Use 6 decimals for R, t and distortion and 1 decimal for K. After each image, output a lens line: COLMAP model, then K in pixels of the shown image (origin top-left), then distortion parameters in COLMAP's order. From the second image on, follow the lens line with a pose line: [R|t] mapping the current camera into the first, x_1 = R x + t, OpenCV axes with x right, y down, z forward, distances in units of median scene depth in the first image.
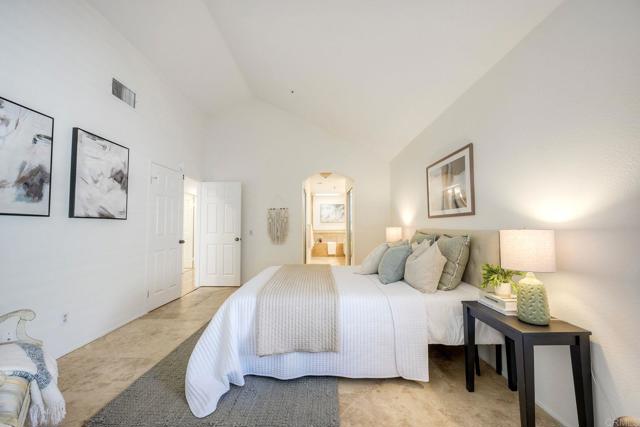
lens RADIAL K [[253.8, 0, 319.0], [0, 253.8, 213.2], [0, 0, 1]] dist [-0.001463, 0.000255]
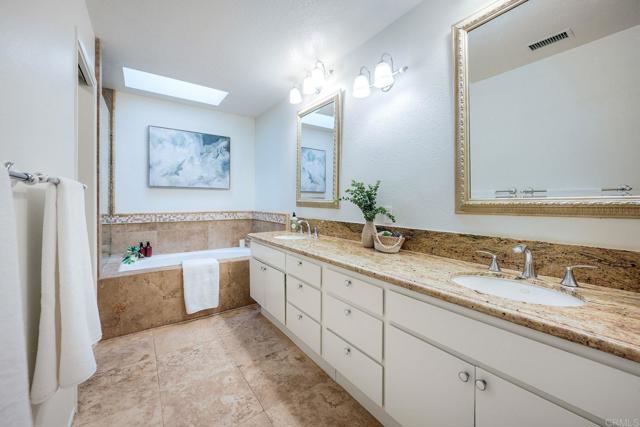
lens RADIAL K [[253.8, 0, 317.8], [0, 253.8, 202.5], [0, 0, 1]] dist [-0.001463, 0.000255]
pose [[0.814319, 0.003630, 0.580406, -0.003193], [-0.035551, 0.998415, 0.043634, 0.034170], [-0.579328, -0.056166, 0.813157, 0.647618]]
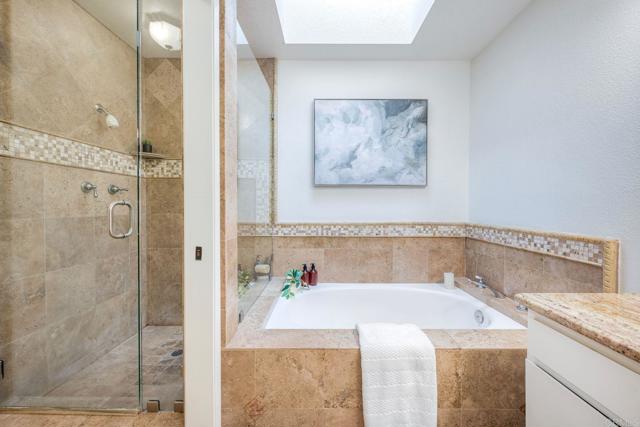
lens RADIAL K [[253.8, 0, 319.8], [0, 253.8, 209.3], [0, 0, 1]] dist [-0.001463, 0.000255]
pose [[0.999983, 0.005438, 0.001872, 0.012232], [-0.005545, 0.998010, 0.062819, 0.041759], [-0.001527, -0.062829, 0.998023, 0.792419]]
